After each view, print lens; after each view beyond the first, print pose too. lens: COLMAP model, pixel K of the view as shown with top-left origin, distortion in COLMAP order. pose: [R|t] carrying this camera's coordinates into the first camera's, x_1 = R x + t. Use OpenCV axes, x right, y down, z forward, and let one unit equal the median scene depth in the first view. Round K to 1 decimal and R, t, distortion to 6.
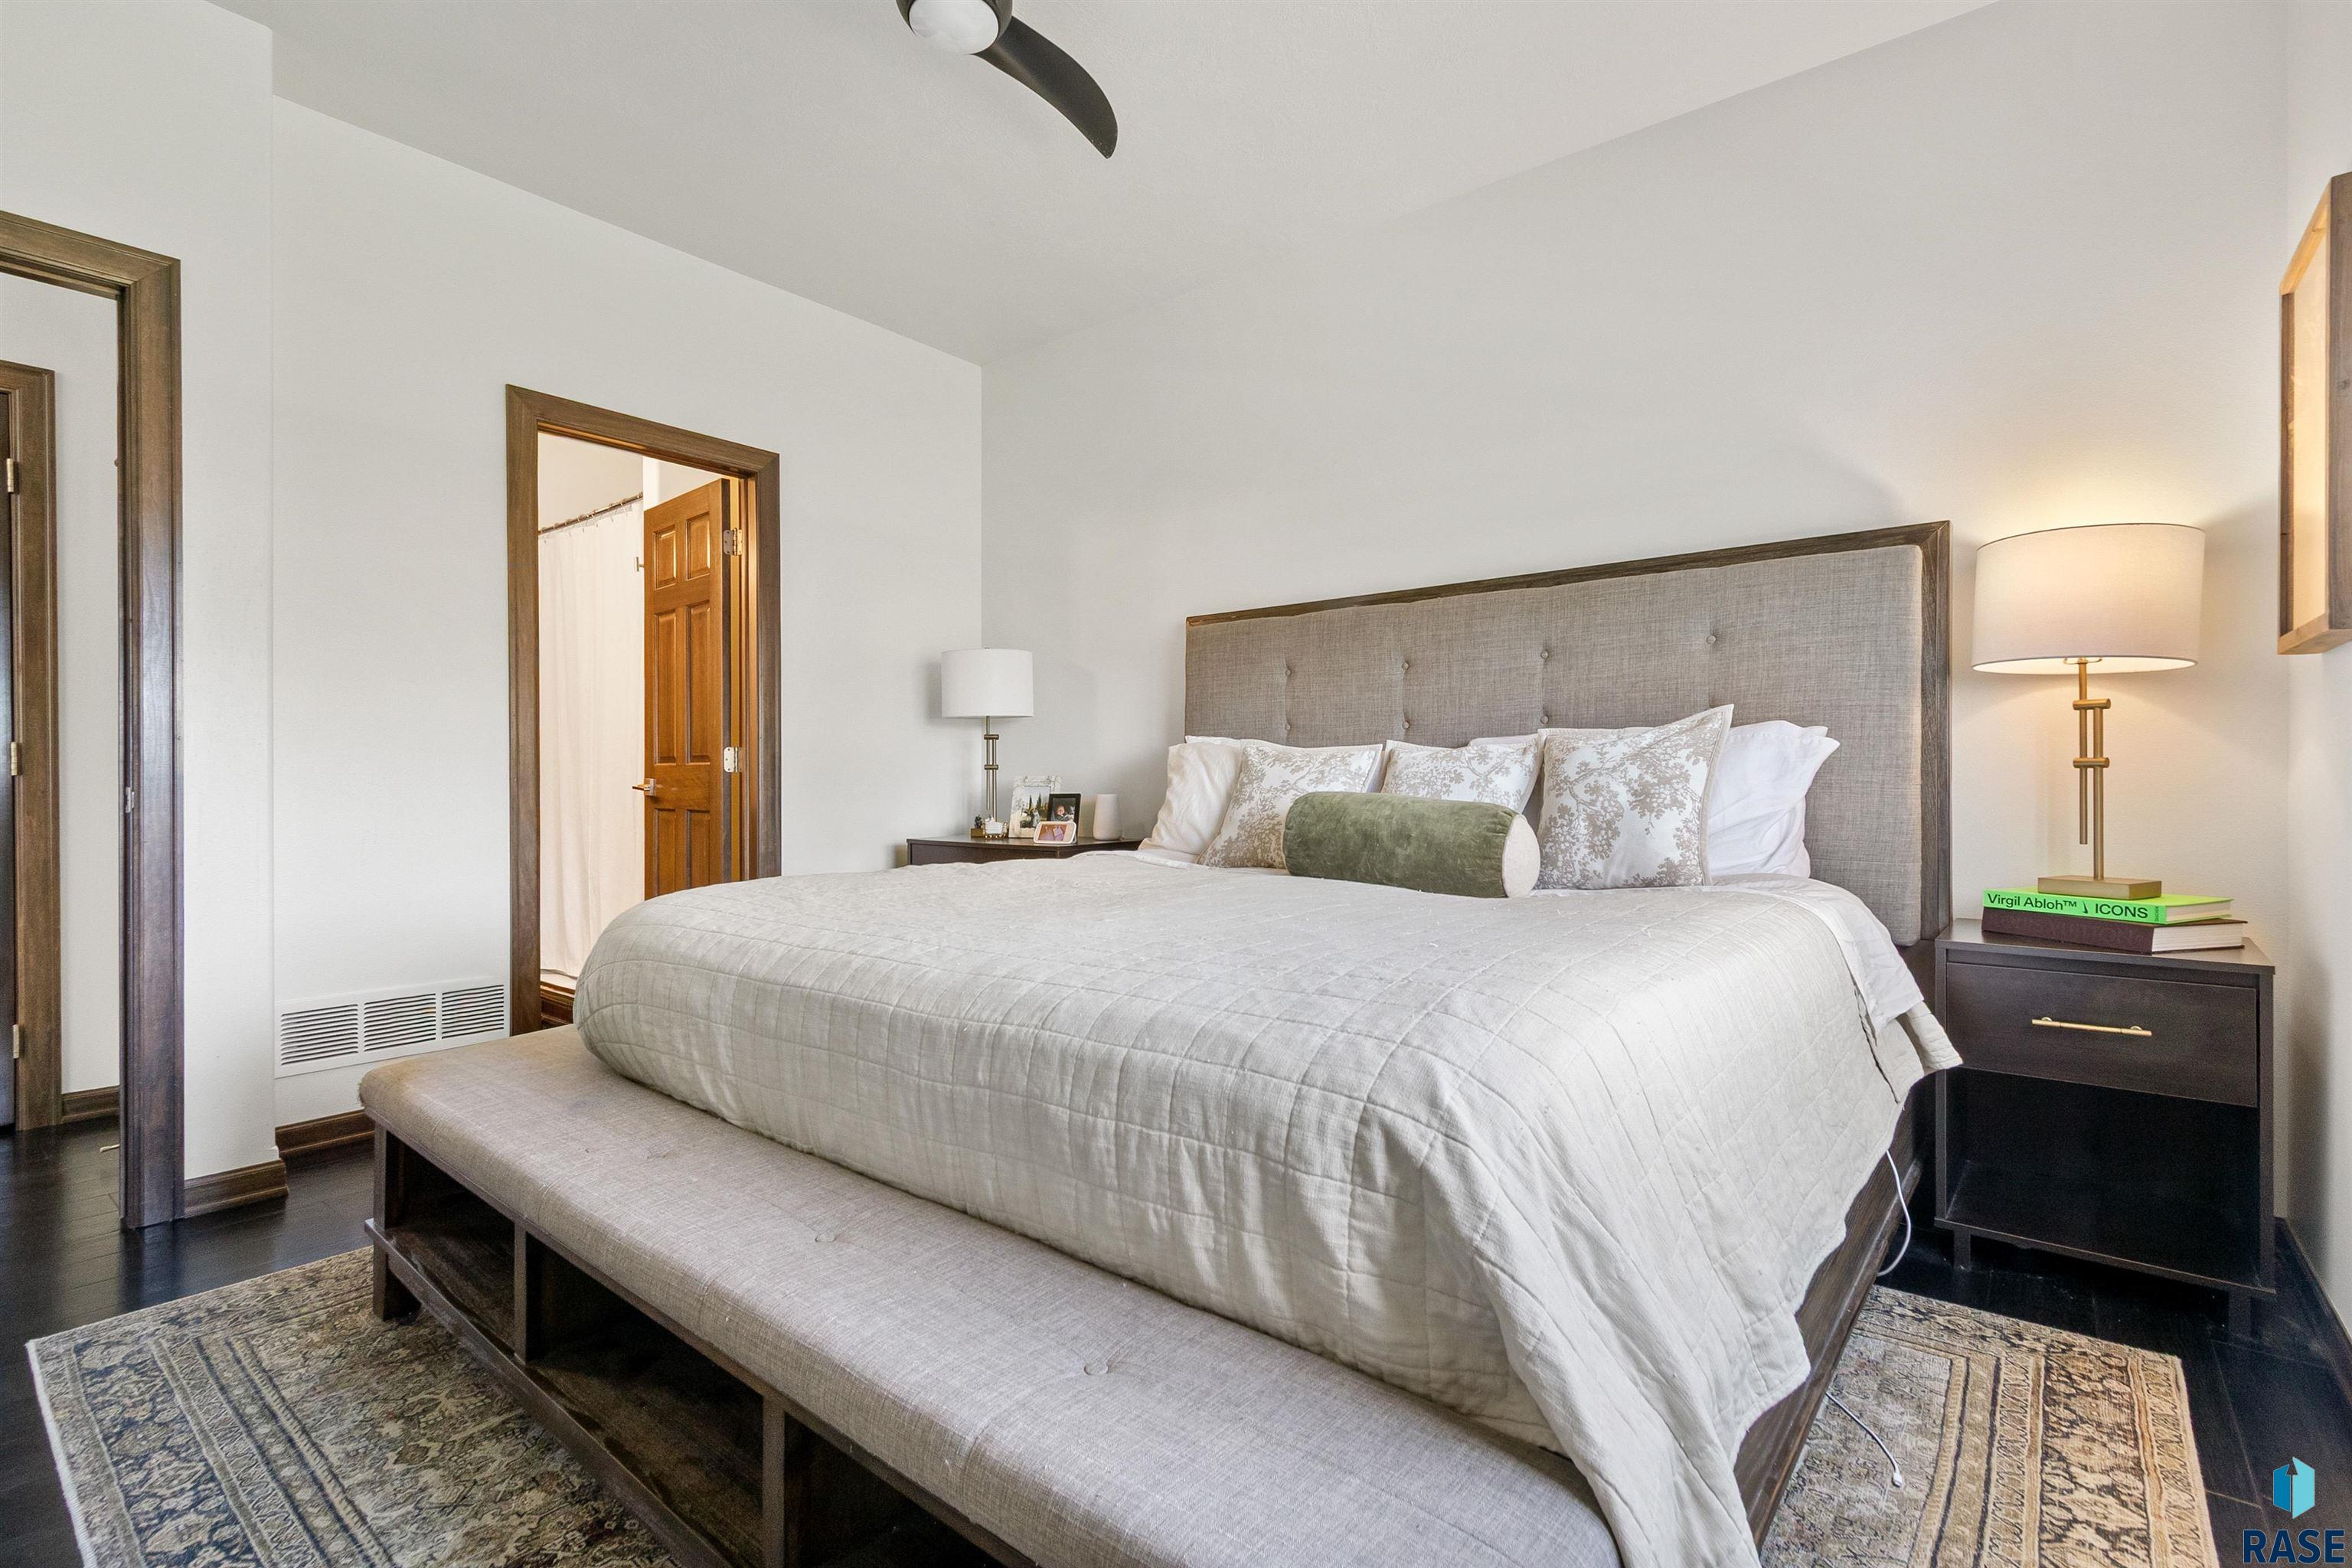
lens RADIAL K [[1074.0, 0, 1160.9], [0, 1074.0, 785.0], [0, 0, 1]] dist [0.004991, -0.001580]
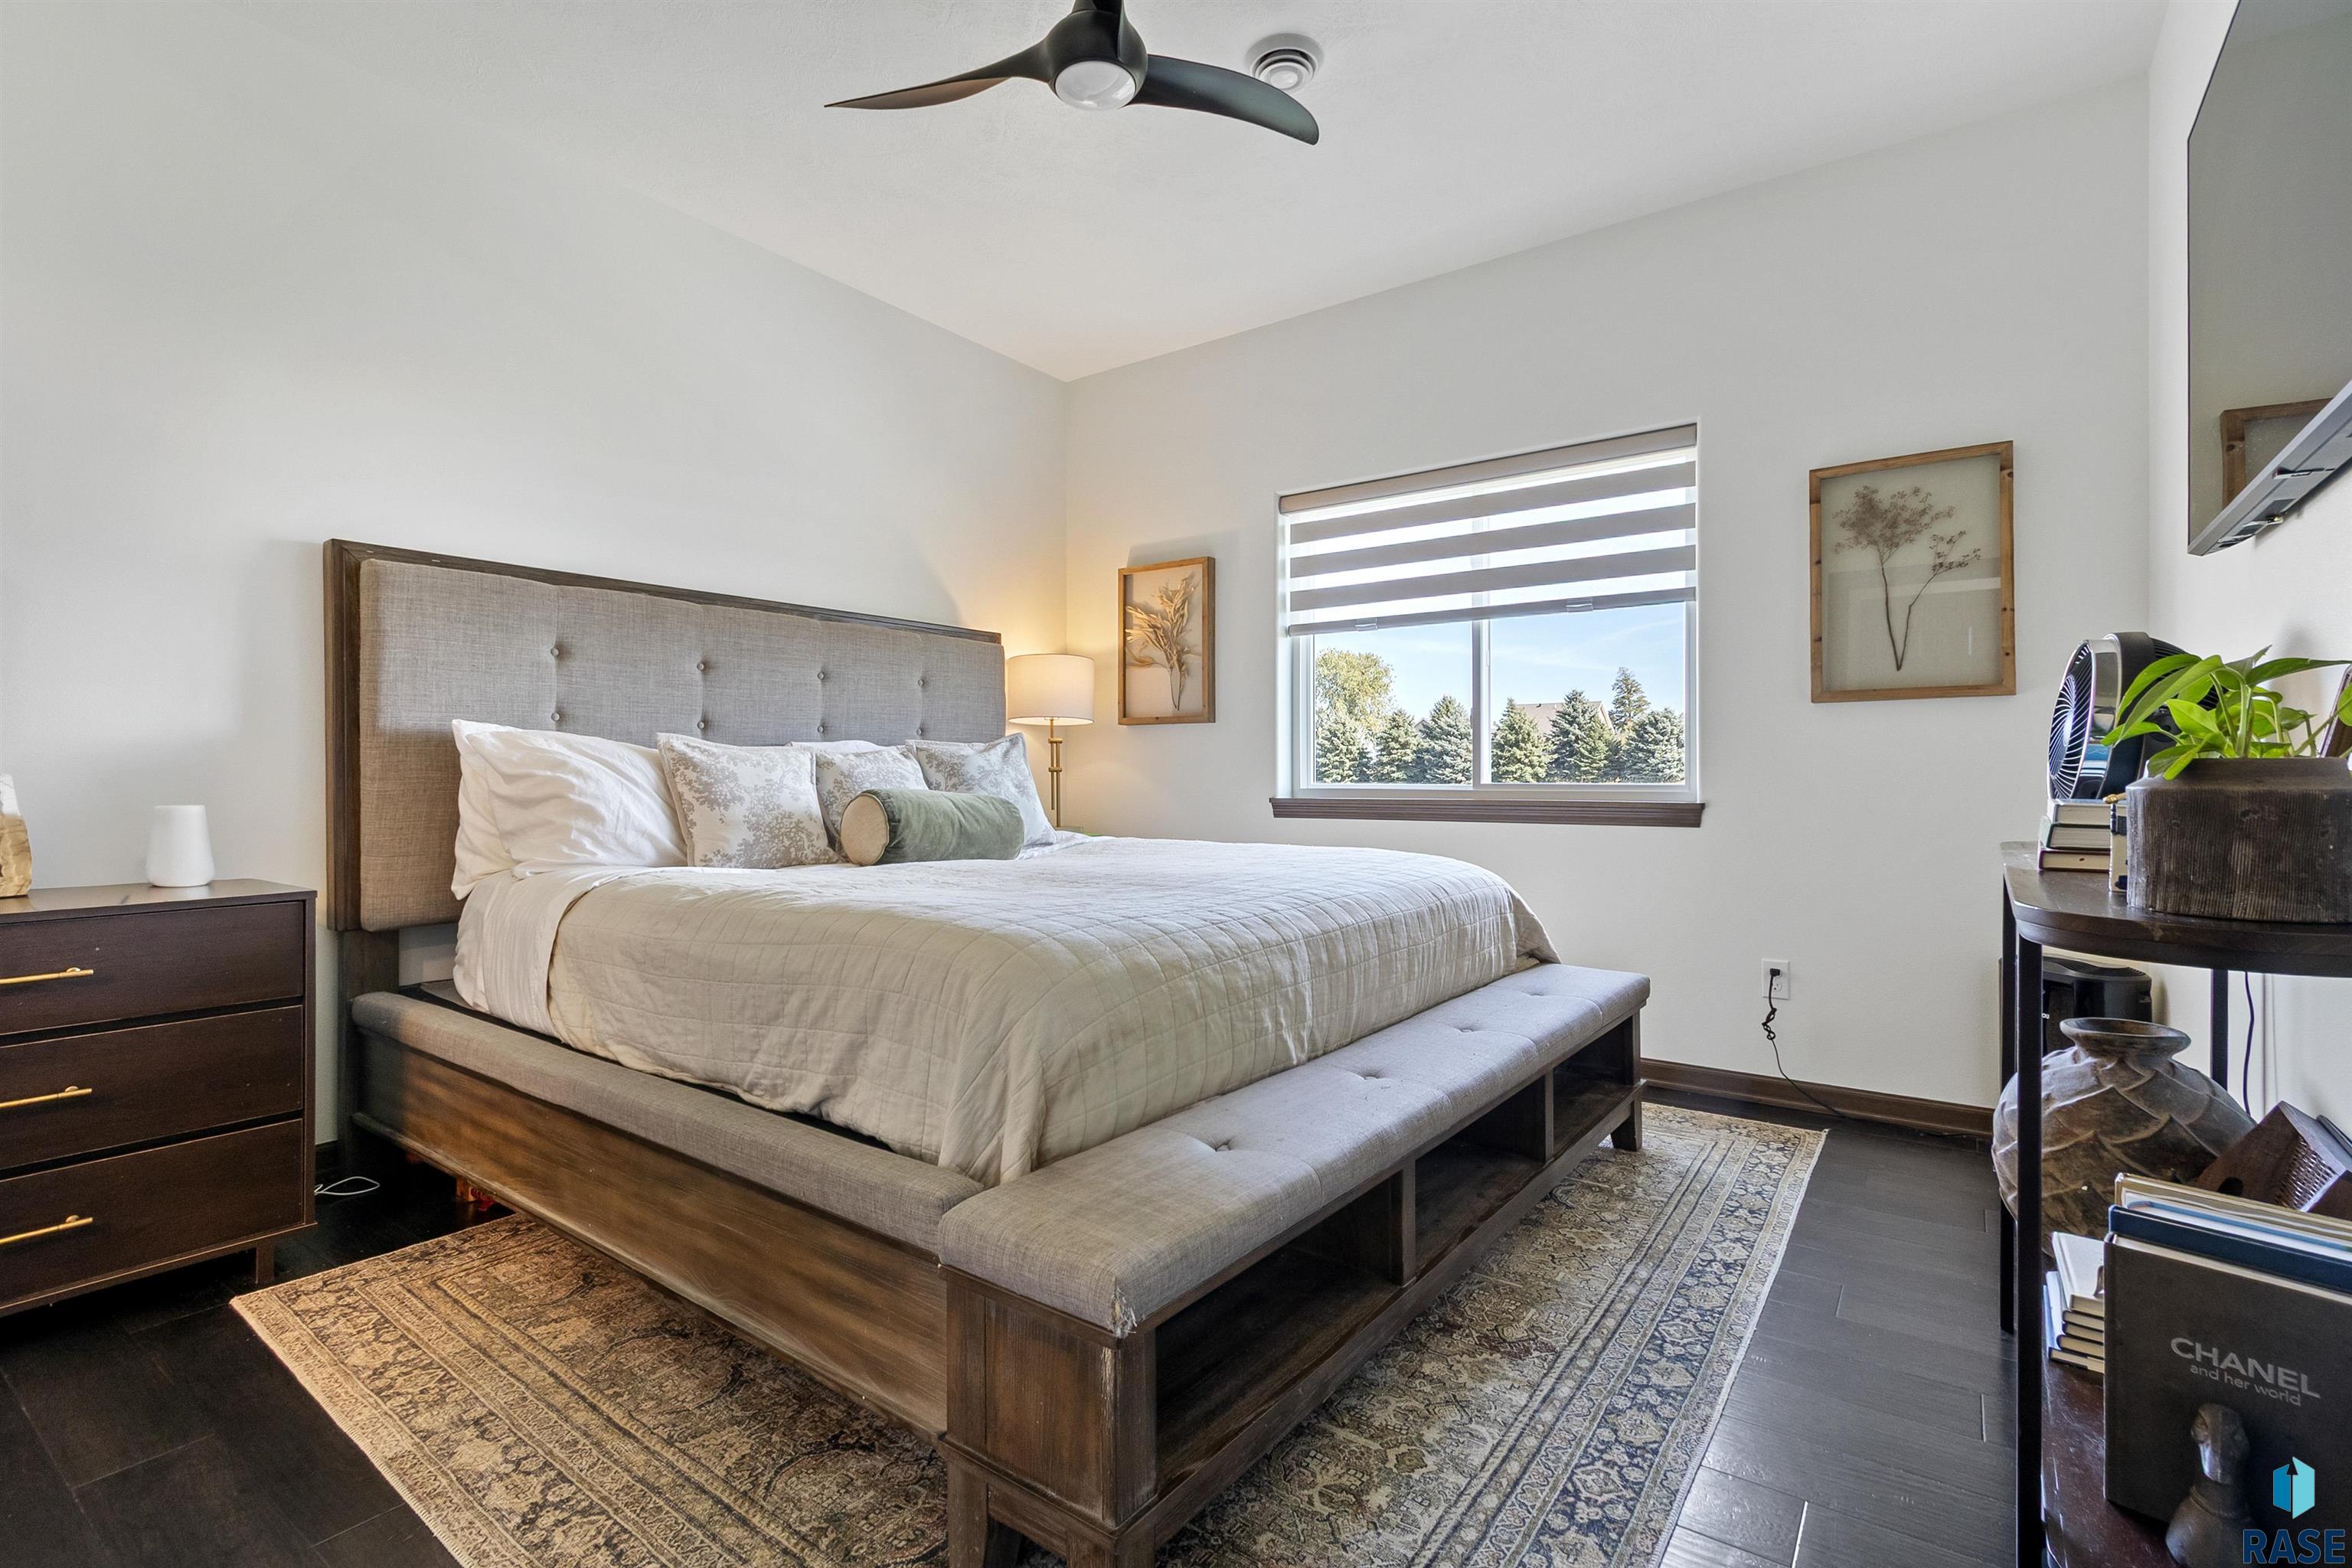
lens RADIAL K [[1074.0, 0, 1159.7], [0, 1074.0, 775.5], [0, 0, 1]] dist [0.004991, -0.001580]
pose [[-0.040507, 0.003061, 0.999175, -1.581985], [0.007696, 0.999967, -0.002752, -0.003766], [-0.999150, 0.007578, -0.040529, 1.197142]]
